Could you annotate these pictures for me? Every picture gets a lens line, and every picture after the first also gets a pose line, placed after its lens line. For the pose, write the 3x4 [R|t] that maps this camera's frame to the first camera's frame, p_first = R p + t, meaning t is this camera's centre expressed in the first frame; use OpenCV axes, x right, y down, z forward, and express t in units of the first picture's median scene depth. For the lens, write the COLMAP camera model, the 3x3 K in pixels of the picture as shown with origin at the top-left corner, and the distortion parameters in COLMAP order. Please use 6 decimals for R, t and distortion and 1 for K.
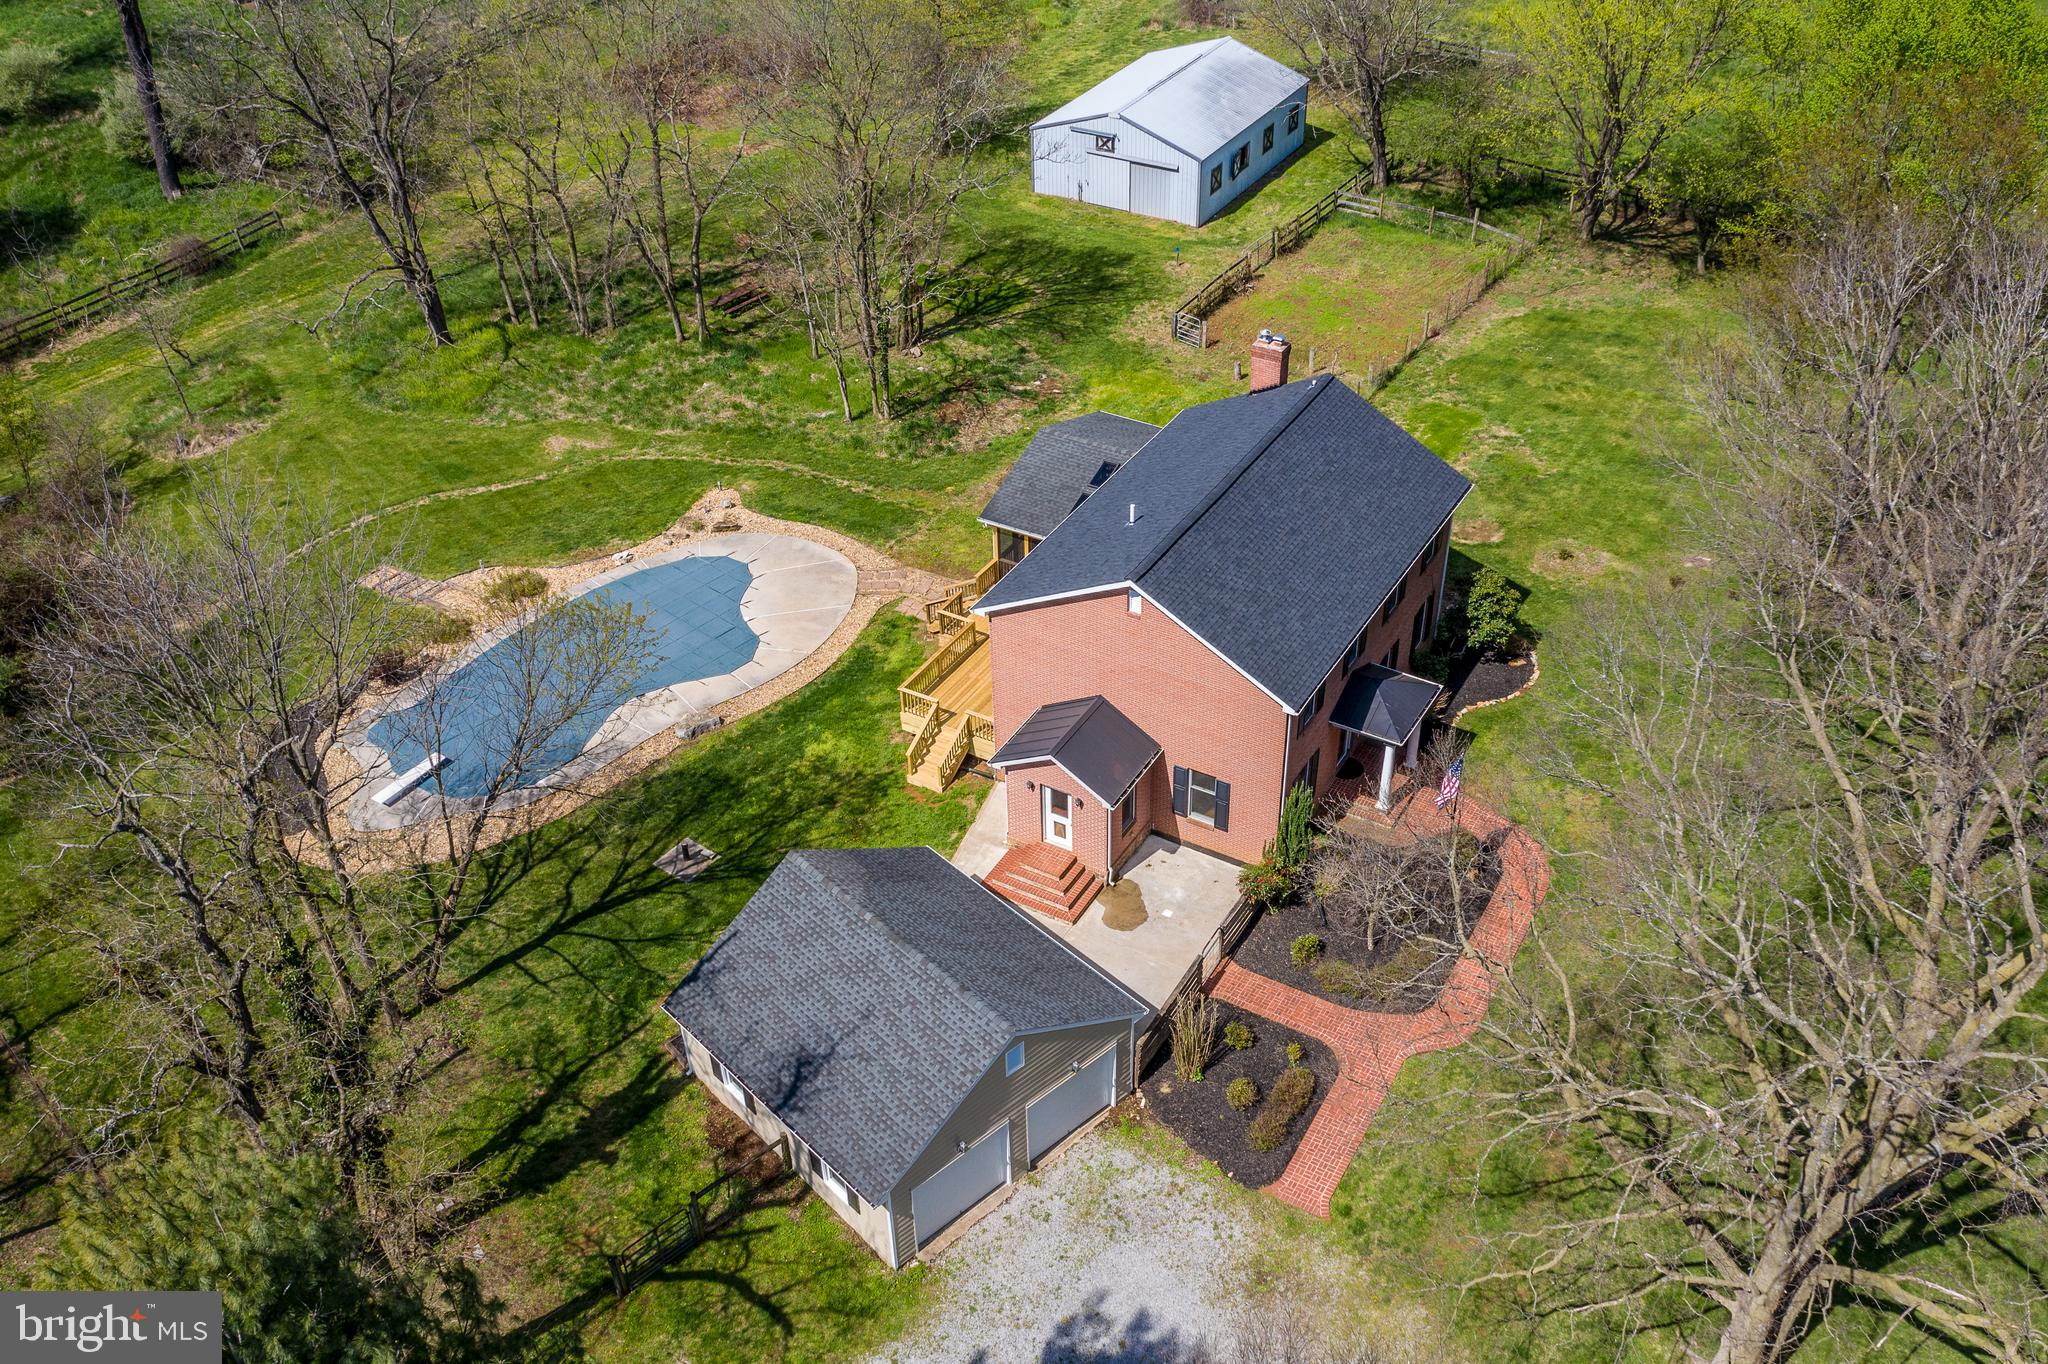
lens RADIAL K [[1782.6, 0, 1088.0], [0, 1782.6, 761.4], [0, 0, 1]] dist [-0.003133, 0.008784]
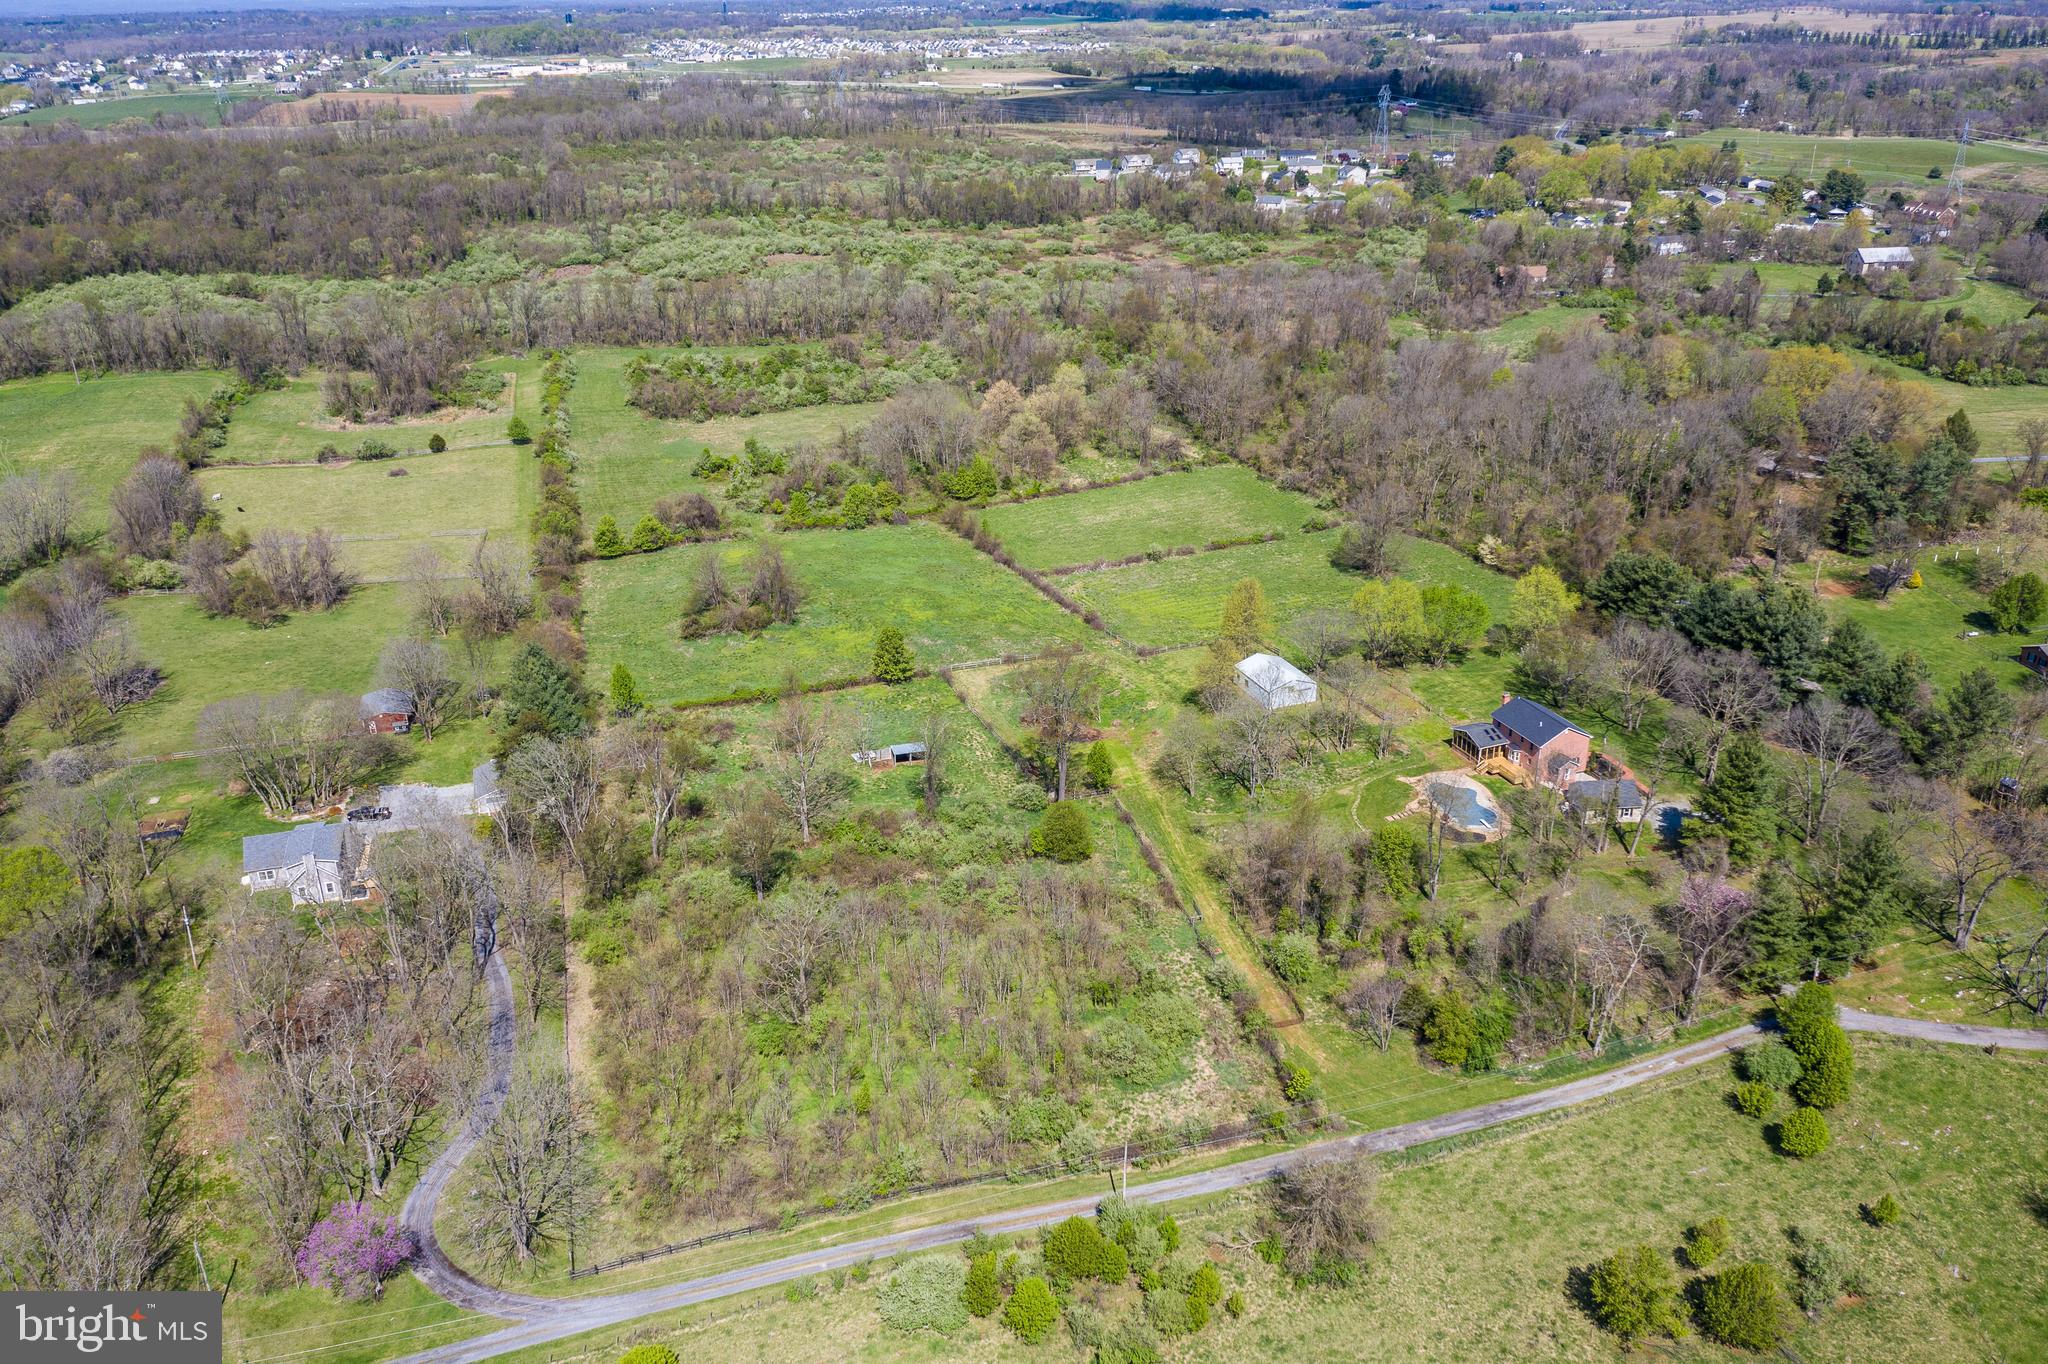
lens RADIAL K [[1612.5, 0, 1024.0], [0, 1612.5, 682.0], [0, 0, 1]] dist [-0.016002, 0.012314]
pose [[0.653800, -0.306158, 0.691963, -2.684338], [0.491710, 0.866984, -0.080997, -0.383307], [-0.575123, 0.393201, 0.717375, -1.036460]]
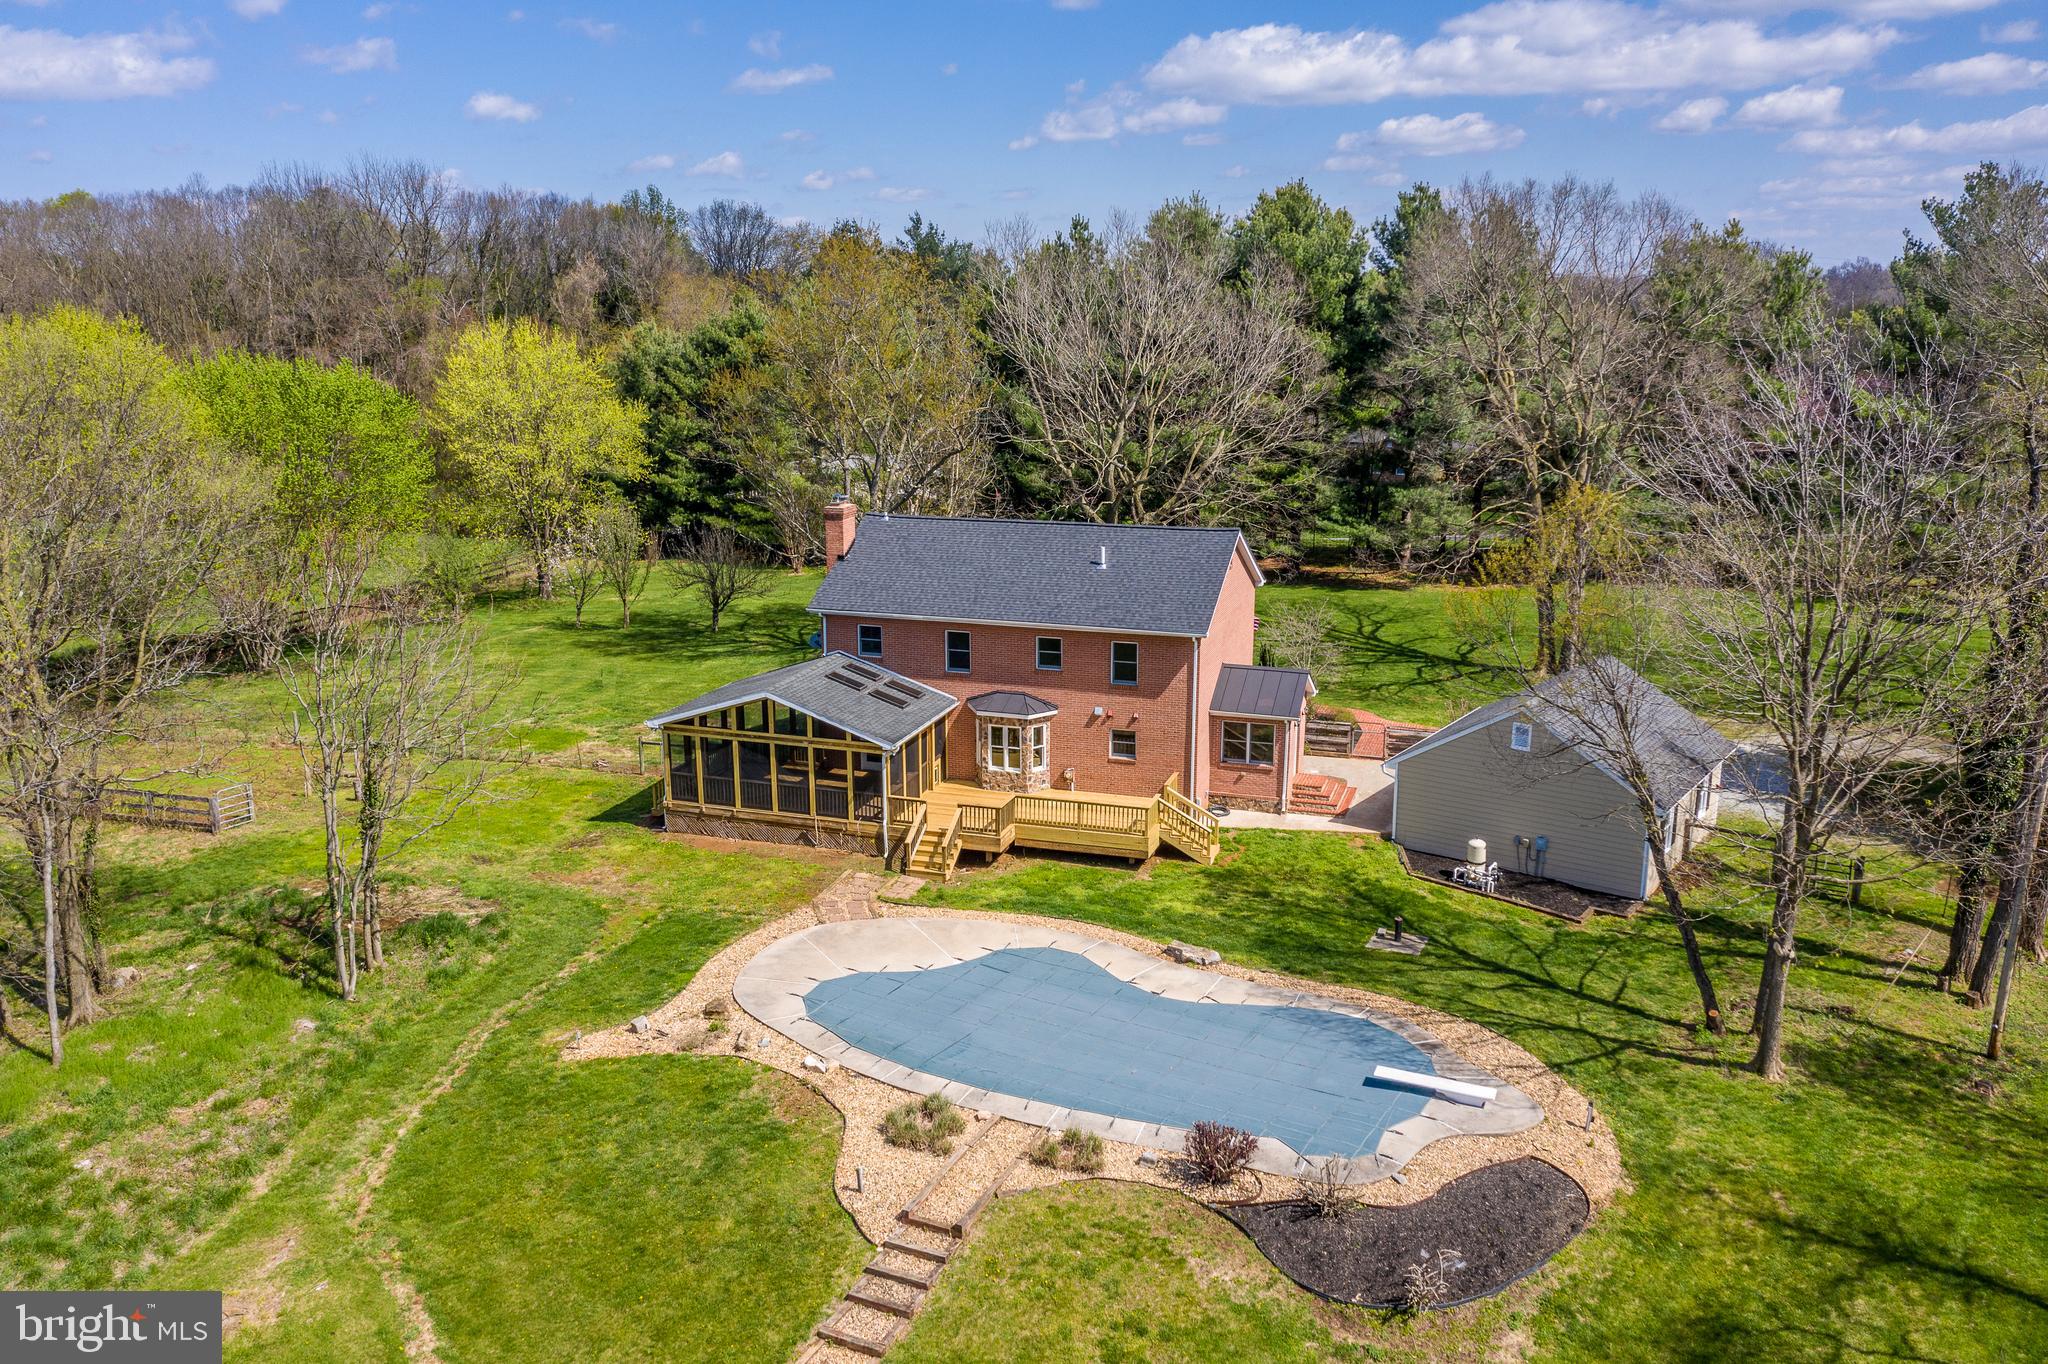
lens RADIAL K [[1651.4, 0, 1024.0], [0, 1651.4, 682.0], [0, 0, 1]] dist [-0.015470, -0.002793]
pose [[-0.180964, -0.223304, 0.957803, -0.599350], [0.627294, 0.723859, 0.287281, -0.249153], [-0.757466, 0.652812, 0.009085, 0.651521]]
